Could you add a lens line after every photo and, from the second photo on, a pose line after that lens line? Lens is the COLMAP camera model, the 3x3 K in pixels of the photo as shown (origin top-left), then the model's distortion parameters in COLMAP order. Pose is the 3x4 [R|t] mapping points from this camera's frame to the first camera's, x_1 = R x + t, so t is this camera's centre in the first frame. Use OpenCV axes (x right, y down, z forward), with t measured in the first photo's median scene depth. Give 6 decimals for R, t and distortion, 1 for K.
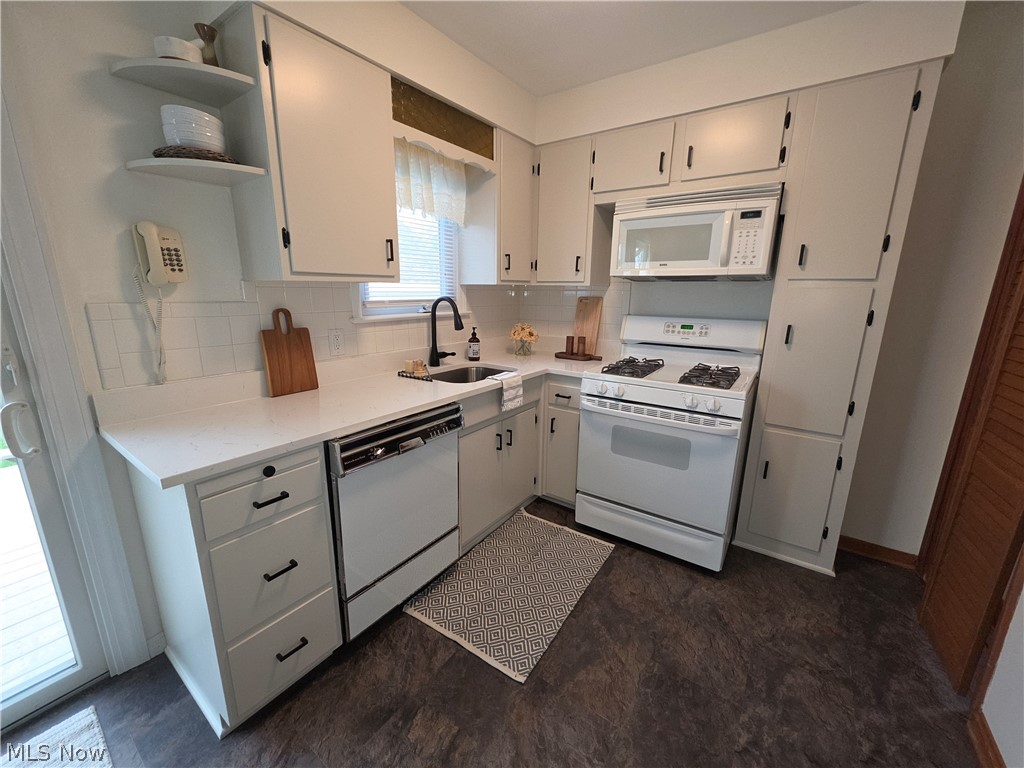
lens RADIAL K [[408.7, 0, 509.3], [0, 408.7, 387.0], [0, 0, 1]] dist [-0.007912, 0.002803]
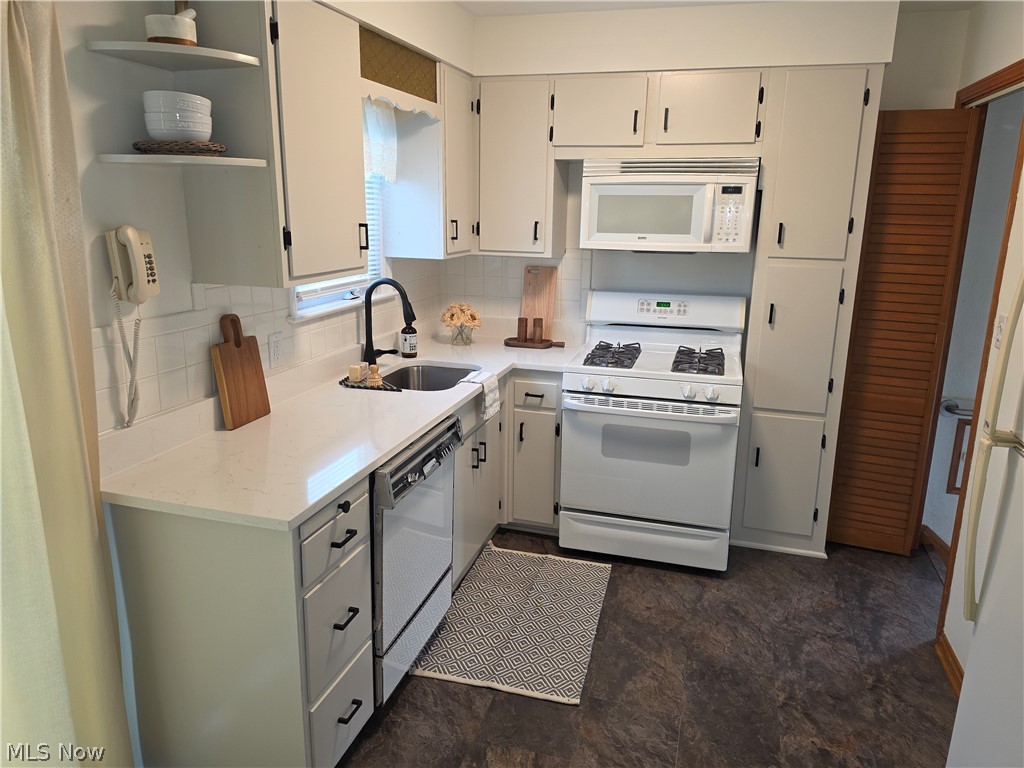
lens RADIAL K [[704.3, 0, 519.2], [0, 704.3, 375.2], [0, 0, 1]] dist [0.057542, -0.070282]
pose [[0.943692, -0.072498, 0.322784, -0.476473], [0.070384, 0.997353, 0.018231, -0.062669], [-0.323252, 0.005514, 0.946297, -0.435543]]
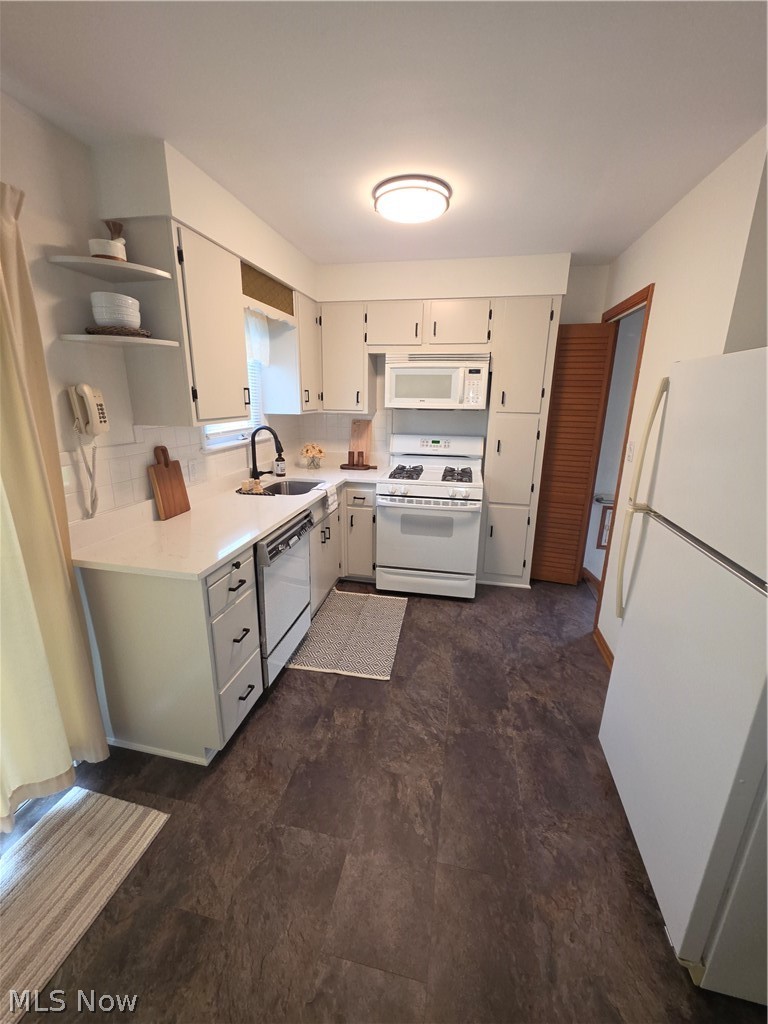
lens RADIAL K [[408.7, 0, 383.8], [0, 408.7, 508.1], [0, 0, 1]] dist [-0.007912, 0.002803]
pose [[0.914368, -0.106351, 0.390668, -0.439361], [0.090596, 0.994162, 0.058598, -0.021650], [-0.394619, -0.018187, 0.918665, -0.354120]]
